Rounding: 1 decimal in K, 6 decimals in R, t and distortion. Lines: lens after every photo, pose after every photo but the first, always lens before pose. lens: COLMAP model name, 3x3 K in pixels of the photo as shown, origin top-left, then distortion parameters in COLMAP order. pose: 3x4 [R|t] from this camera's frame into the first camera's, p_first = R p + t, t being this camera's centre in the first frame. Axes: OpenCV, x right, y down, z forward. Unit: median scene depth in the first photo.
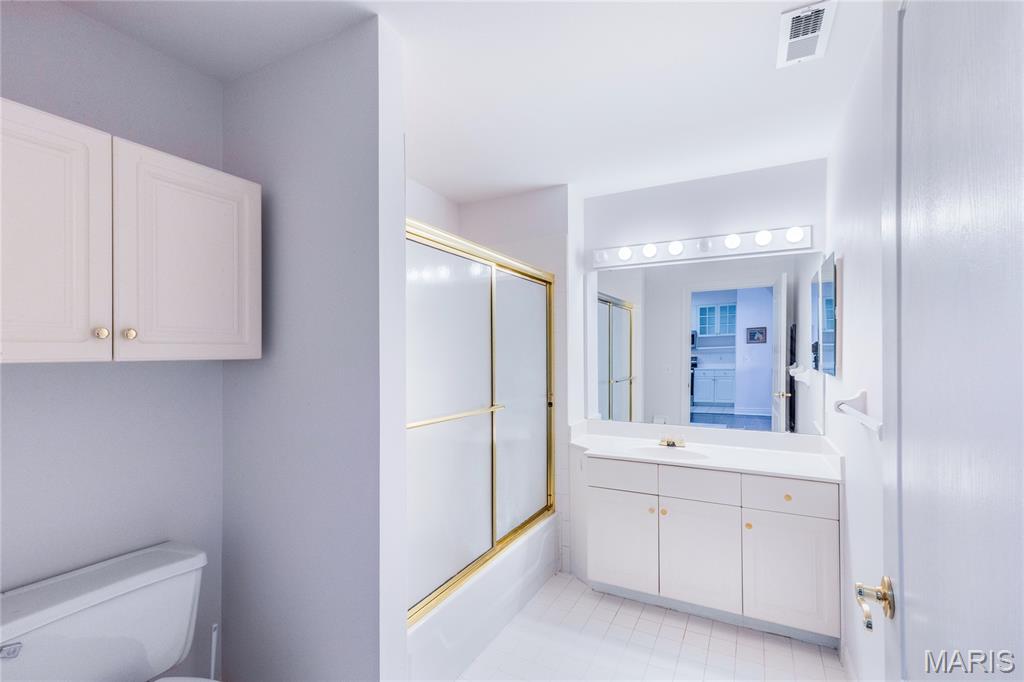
lens RADIAL K [[463.0, 0, 510.5], [0, 463.0, 351.1], [0, 0, 1]] dist [0.002126, 0.000163]
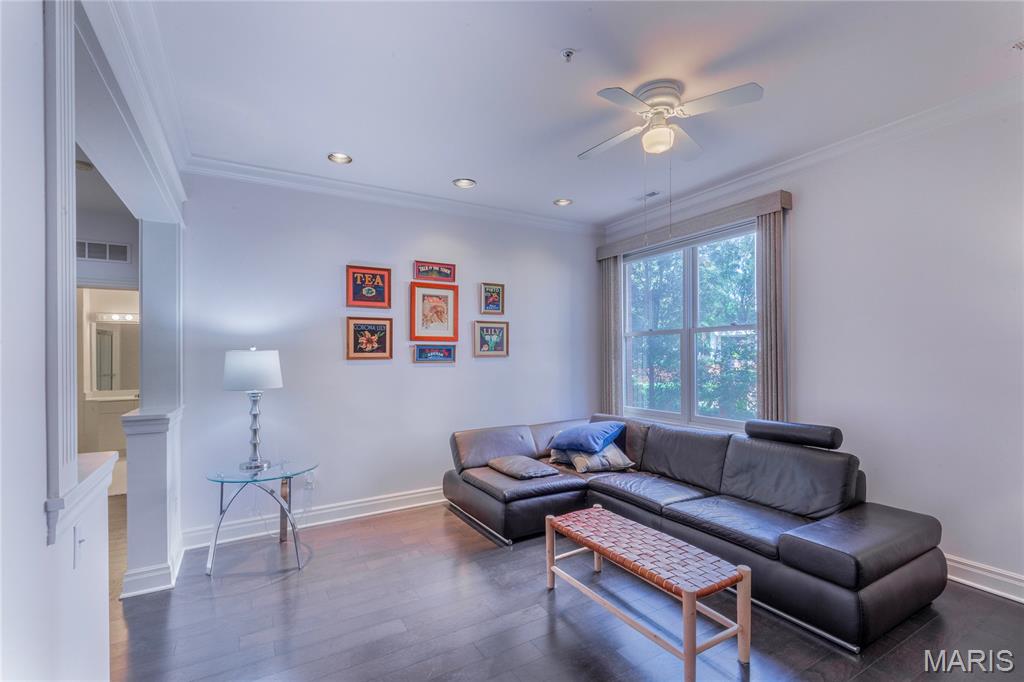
lens RADIAL K [[459.2, 0, 524.8], [0, 459.2, 346.2], [0, 0, 1]] dist [-0.000539, -0.000172]
pose [[0.516557, 0.002868, 0.856248, -0.682403], [0.013393, 0.999845, -0.011428, -0.009684], [-0.856148, 0.017371, 0.516438, -1.997421]]
